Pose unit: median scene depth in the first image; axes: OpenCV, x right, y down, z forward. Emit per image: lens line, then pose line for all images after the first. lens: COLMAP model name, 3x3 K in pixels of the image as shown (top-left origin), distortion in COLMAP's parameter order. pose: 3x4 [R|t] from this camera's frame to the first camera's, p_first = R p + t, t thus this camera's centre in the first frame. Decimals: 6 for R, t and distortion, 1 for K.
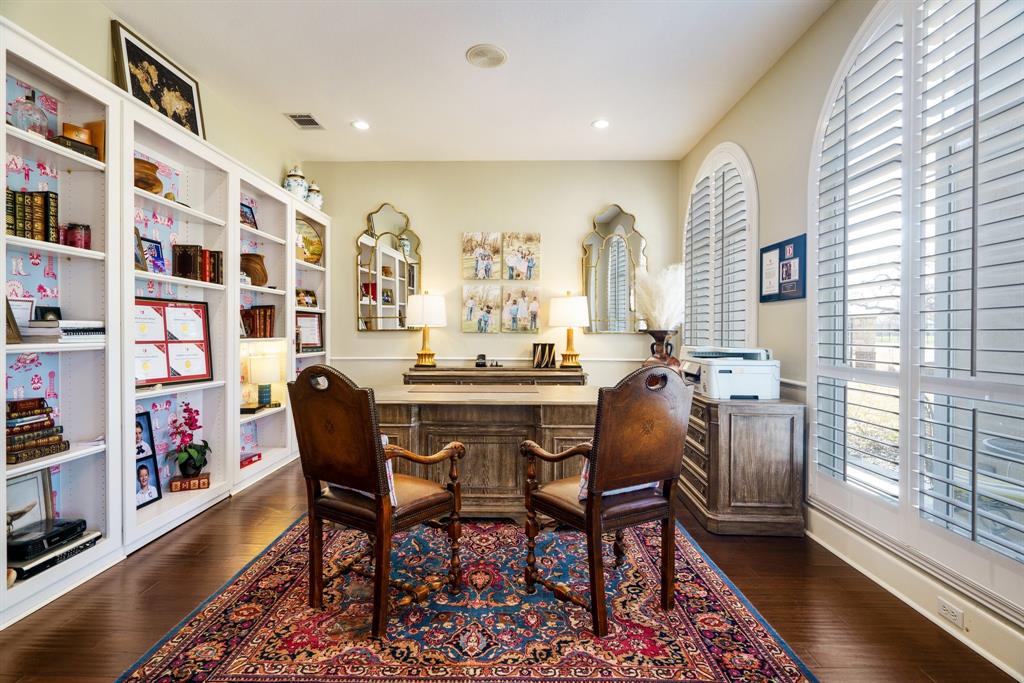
lens RADIAL K [[477.9, 0, 493.1], [0, 477.9, 338.6], [0, 0, 1]] dist [-0.001129, -0.000106]
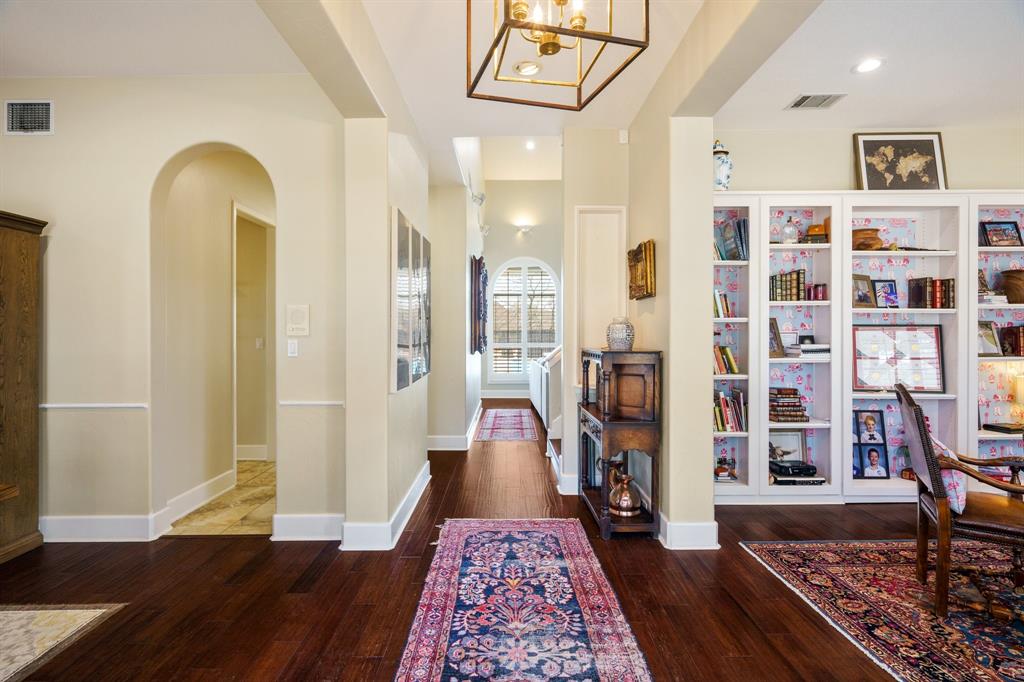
lens RADIAL K [[477.9, 0, 493.1], [0, 477.9, 338.1], [0, 0, 1]] dist [-0.001129, -0.000106]
pose [[-0.001045, 0.002124, -0.999997, 0.645768], [-0.005903, 0.999980, 0.002130, -0.047422], [0.999982, 0.005905, -0.001032, -0.083530]]
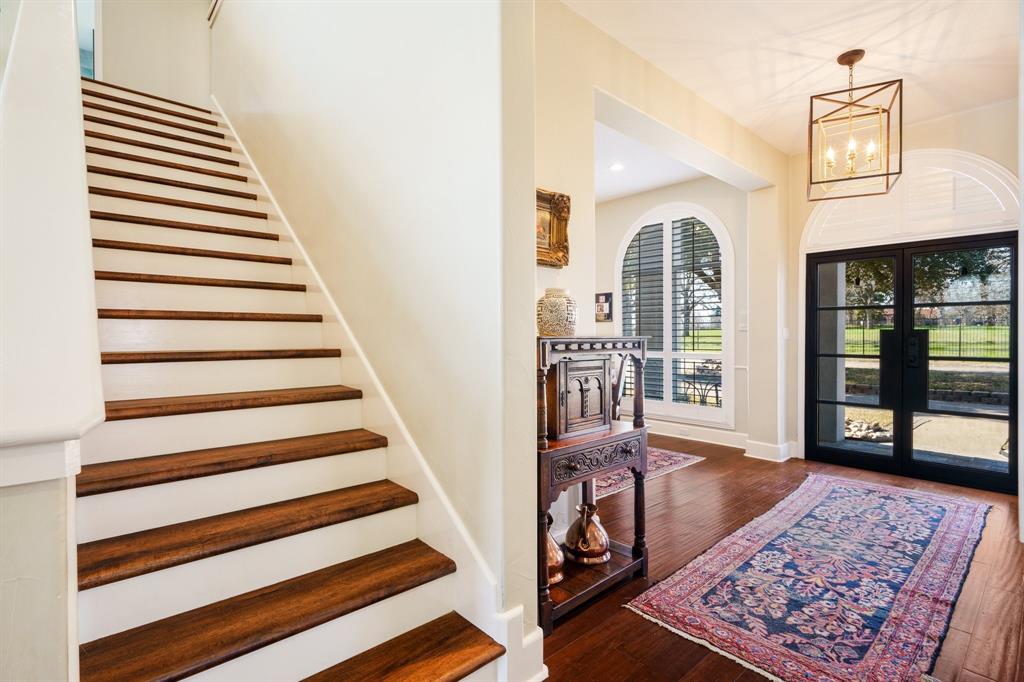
lens RADIAL K [[477.9, 0, 493.1], [0, 477.9, 338.1], [0, 0, 1]] dist [-0.001129, -0.000106]
pose [[0.747282, -0.005943, 0.664480, -1.363830], [0.010862, 0.999936, -0.003272, -0.008974], [-0.664418, 0.009662, 0.747299, -0.311344]]
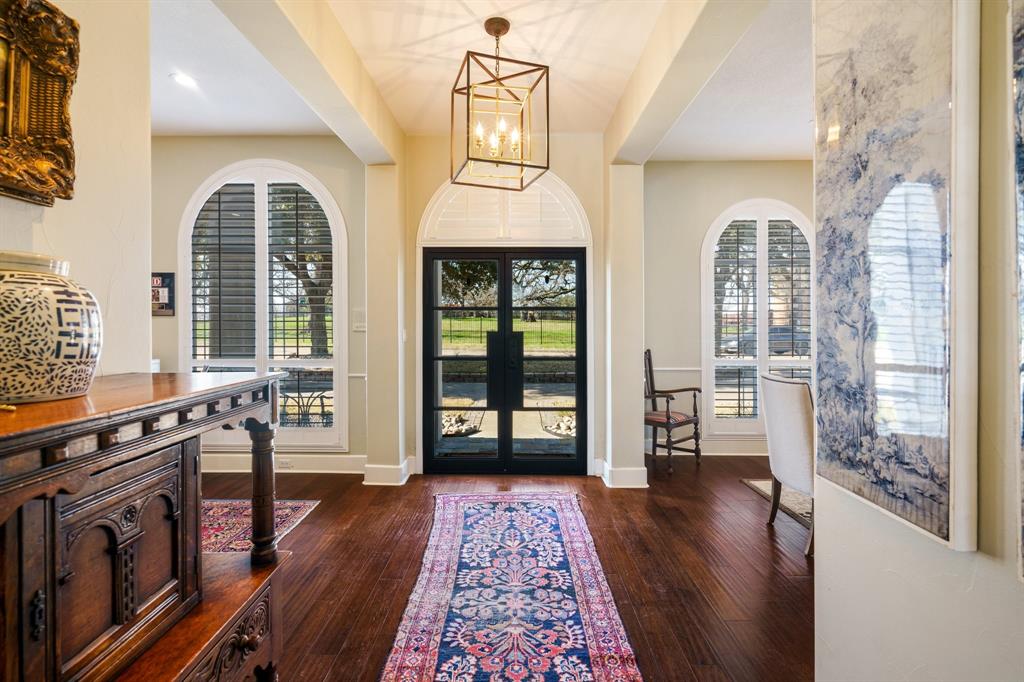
lens RADIAL K [[497.0, 0, 496.8], [0, 497.0, 325.5], [0, 0, 1]] dist [-0.004150, -0.000464]
pose [[0.011779, -0.005090, 0.999918, -0.989895], [0.012471, 0.999910, 0.004943, -0.056548], [-0.999853, 0.012412, 0.011842, -0.026775]]
